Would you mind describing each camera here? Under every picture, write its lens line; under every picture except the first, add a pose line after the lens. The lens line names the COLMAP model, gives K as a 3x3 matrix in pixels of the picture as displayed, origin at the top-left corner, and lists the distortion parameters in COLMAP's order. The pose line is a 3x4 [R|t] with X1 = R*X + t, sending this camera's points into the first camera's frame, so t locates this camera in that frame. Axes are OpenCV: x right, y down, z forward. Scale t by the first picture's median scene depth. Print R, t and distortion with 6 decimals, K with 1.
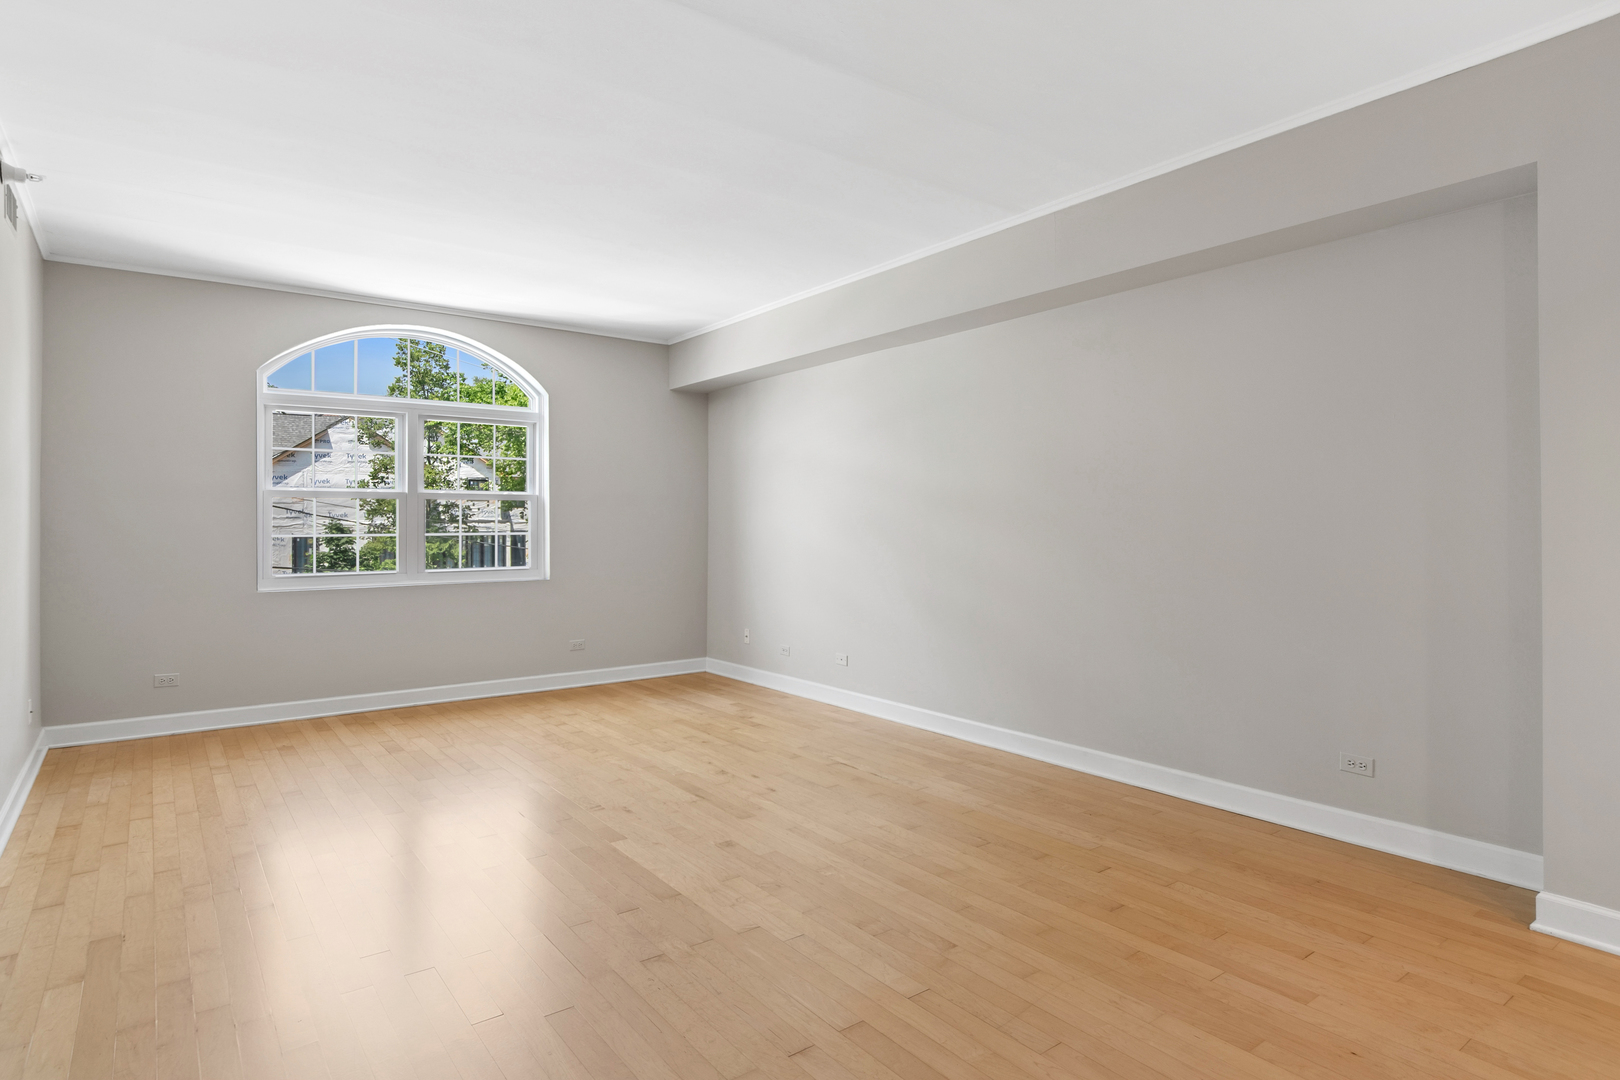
lens RADIAL K [[873.3, 0, 791.5], [0, 873.3, 505.1], [0, 0, 1]] dist [0.001076, 0.000075]
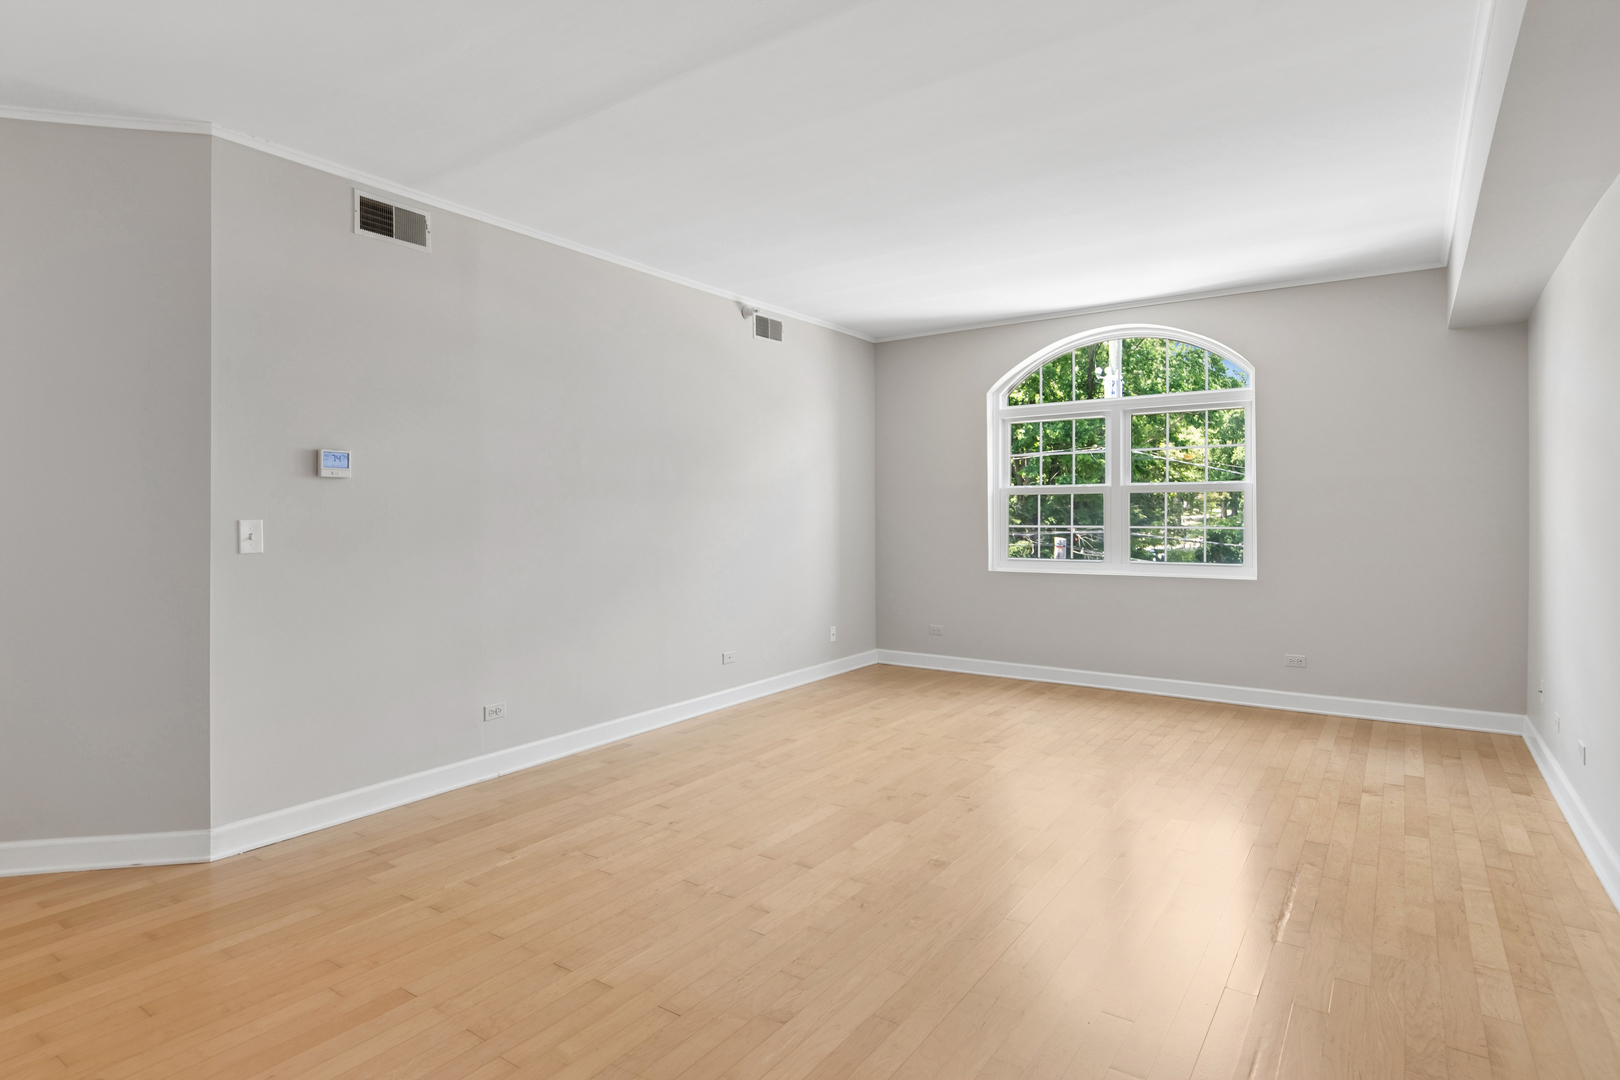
lens RADIAL K [[849.6, 0, 810.0], [0, 849.6, 540.0], [0, 0, 1]] dist [0.001870, 0.000172]
pose [[0.333424, 0.029926, -0.942302, 0.442316], [0.020713, 0.999022, 0.039056, 0.002687], [0.942550, -0.032540, 0.332478, 0.353755]]
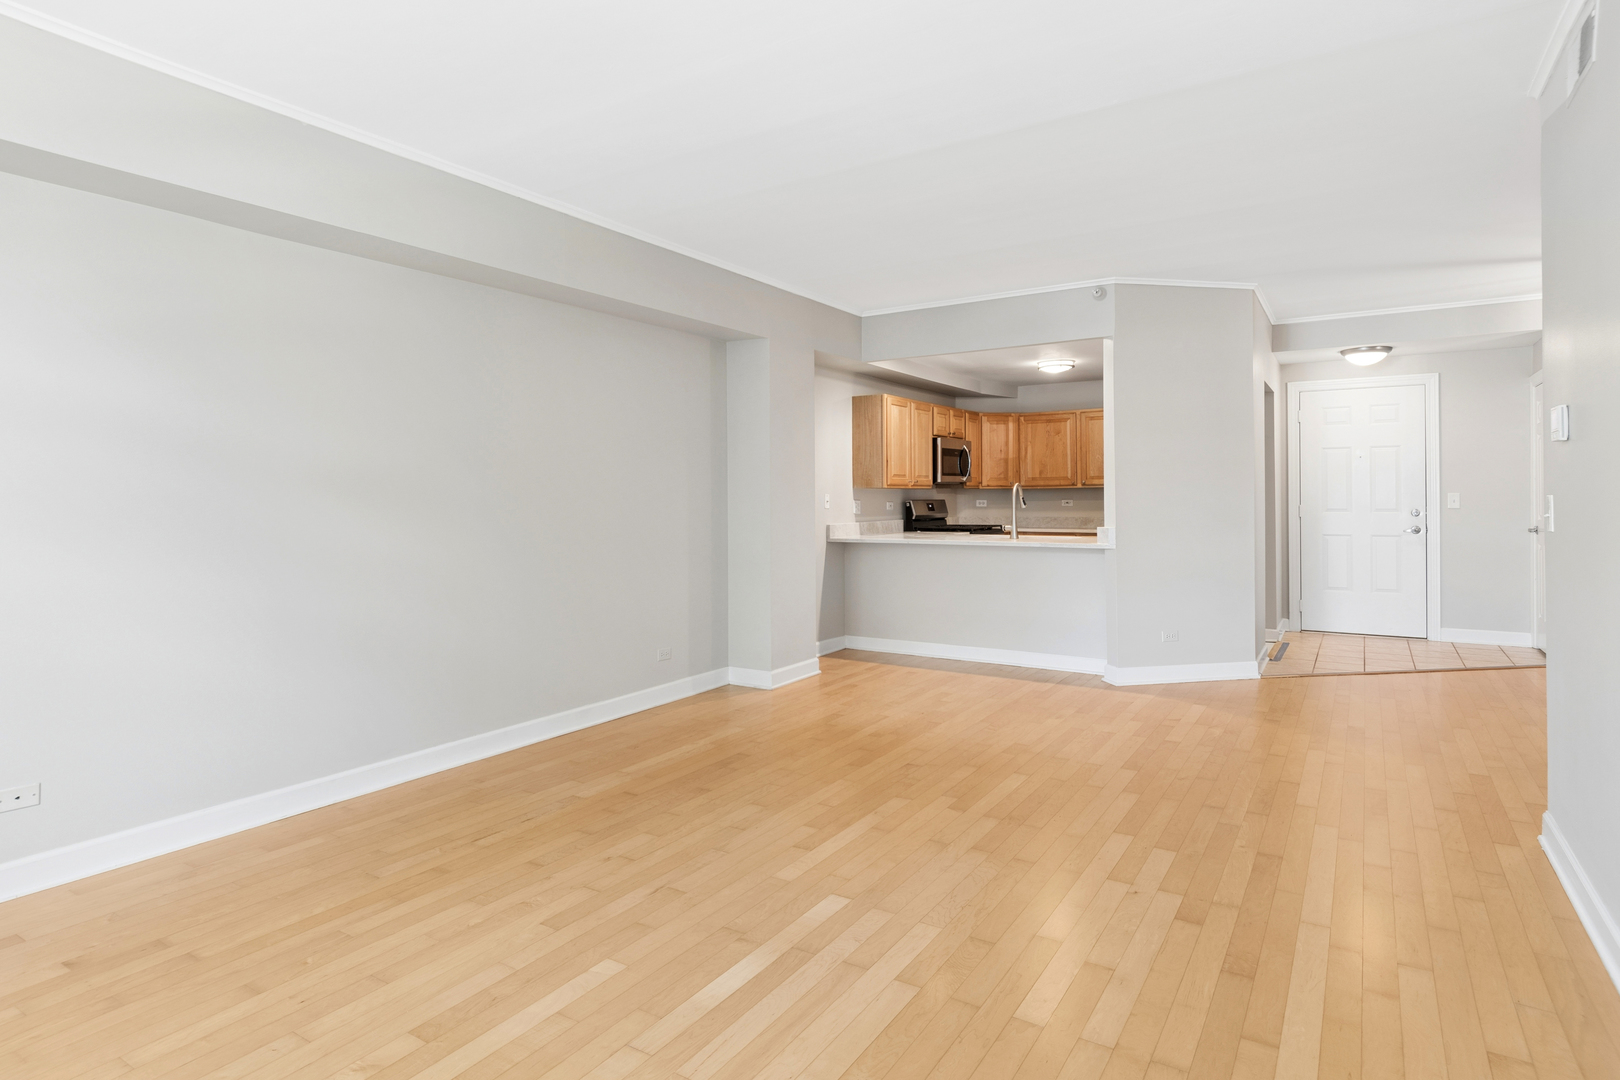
lens RADIAL K [[873.3, 0, 791.5], [0, 873.3, 505.1], [0, 0, 1]] dist [0.001076, 0.000075]
pose [[-0.360413, 0.005223, 0.932778, -0.579602], [-0.005191, 0.999958, -0.007605, 0.017295], [-0.932778, -0.007582, -0.360370, 0.827850]]
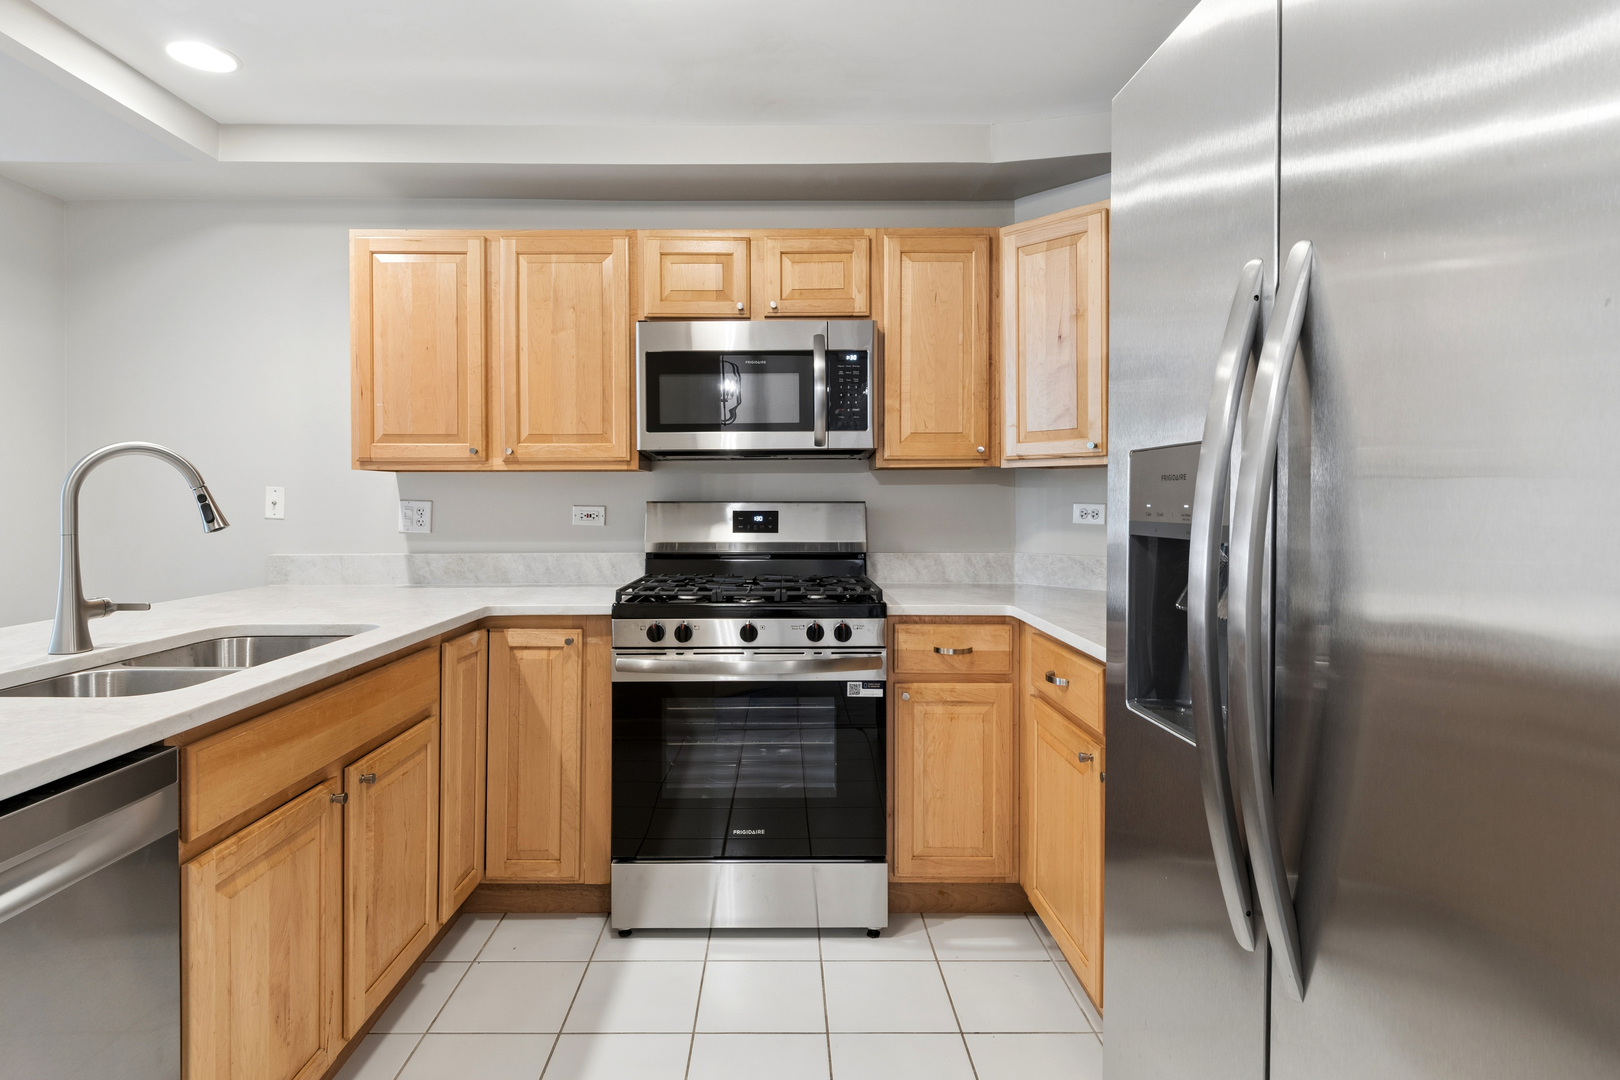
lens RADIAL K [[862.8, 0, 799.1], [0, 862.8, 500.3], [0, 0, 1]] dist [0.013087, -0.016186]
pose [[0.575040, 0.011965, 0.818038, 0.333118], [-0.018661, 0.999825, -0.001506, -0.005570], [-0.817912, -0.014400, 0.575163, -0.297087]]
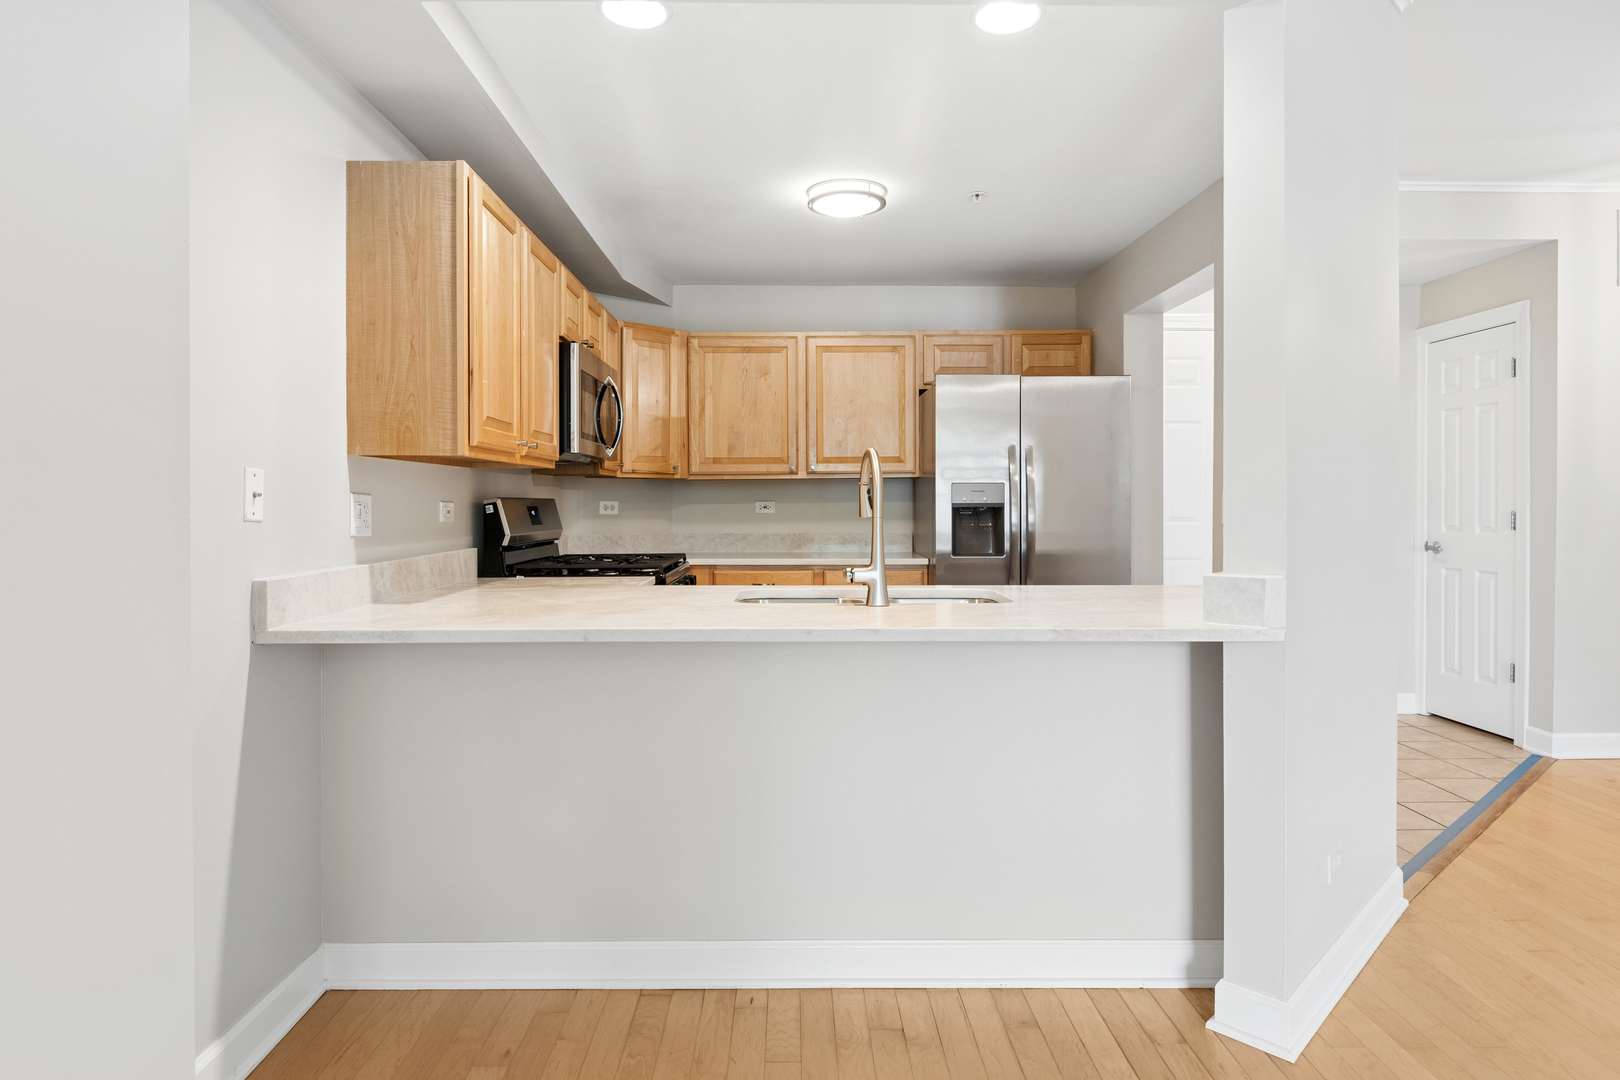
lens RADIAL K [[911.8, 0, 802.3], [0, 911.8, 511.0], [0, 0, 1]] dist [0.000649, -0.000007]
pose [[-0.819684, 0.006797, 0.572775, 0.214527], [0.000082, 0.999931, -0.011750, 0.012498], [-0.572816, -0.009584, -0.819628, 0.488032]]
